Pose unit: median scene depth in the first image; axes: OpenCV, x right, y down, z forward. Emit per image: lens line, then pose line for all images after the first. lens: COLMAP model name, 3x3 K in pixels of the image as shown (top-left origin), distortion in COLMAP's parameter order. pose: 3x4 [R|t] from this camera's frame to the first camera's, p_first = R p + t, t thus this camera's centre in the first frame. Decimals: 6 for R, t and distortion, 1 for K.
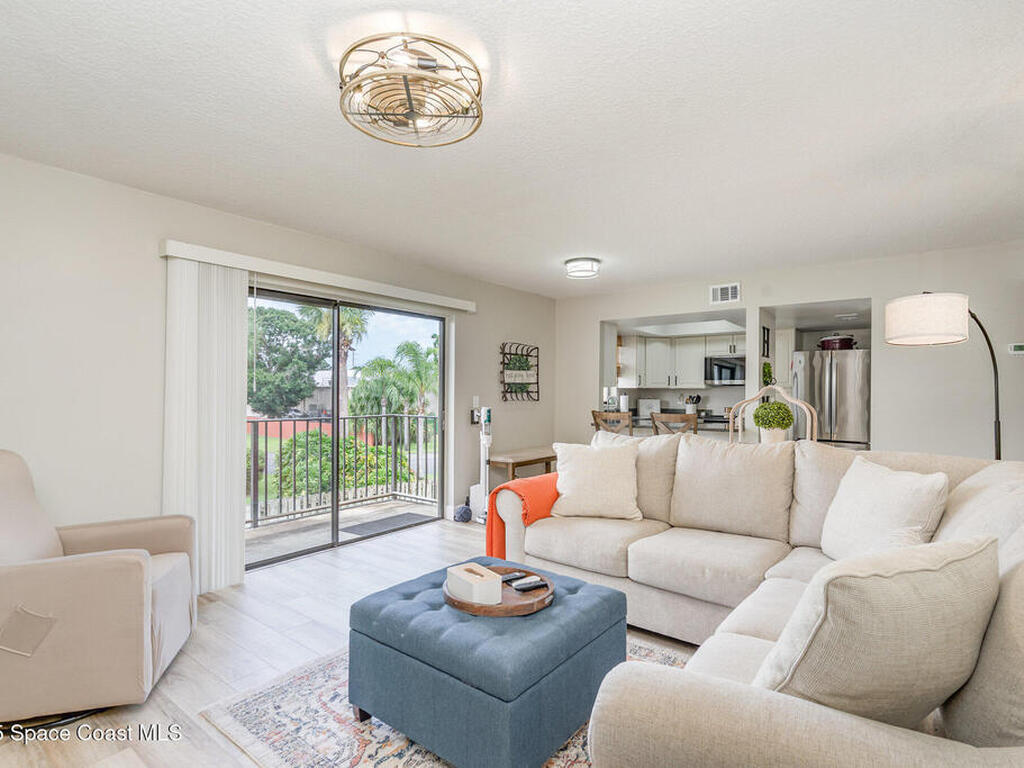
lens RADIAL K [[532.5, 0, 510.0], [0, 532.5, 385.9], [0, 0, 1]] dist [-0.004499, 0.001200]
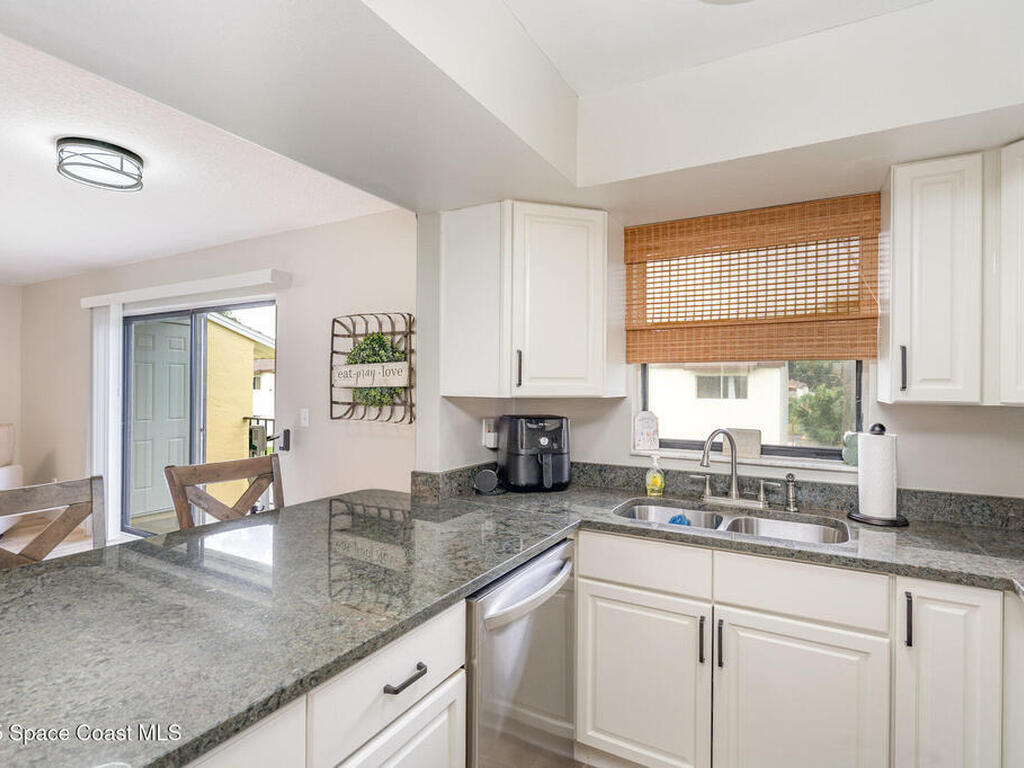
lens RADIAL K [[532.5, 0, 510.0], [0, 532.5, 385.9], [0, 0, 1]] dist [-0.004499, 0.001200]
pose [[0.137254, -0.000745, -0.990536, 0.581506], [0.002090, 0.999998, -0.000462, -0.006876], [0.990534, -0.002006, 0.137255, 1.108793]]
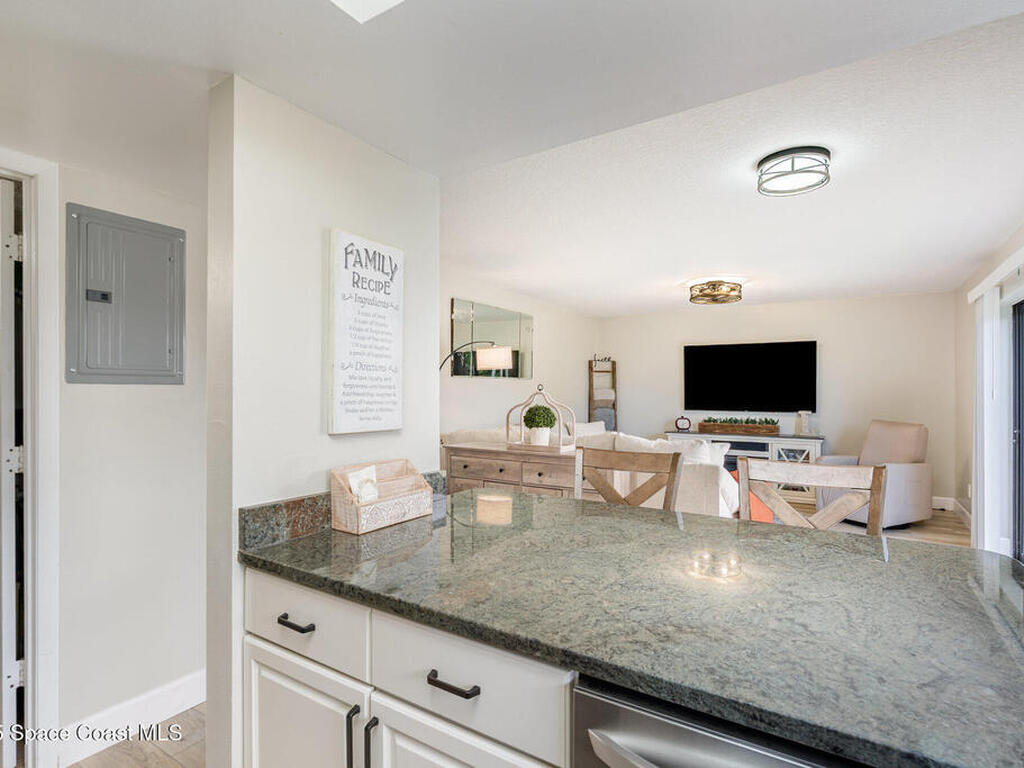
lens RADIAL K [[532.5, 0, 510.0], [0, 532.5, 385.9], [0, 0, 1]] dist [-0.004499, 0.001200]
pose [[-0.996461, -0.004544, -0.083932, 0.384457], [-0.003515, 0.999917, -0.012400, 0.004761], [0.083981, -0.012062, -0.996394, 1.269197]]
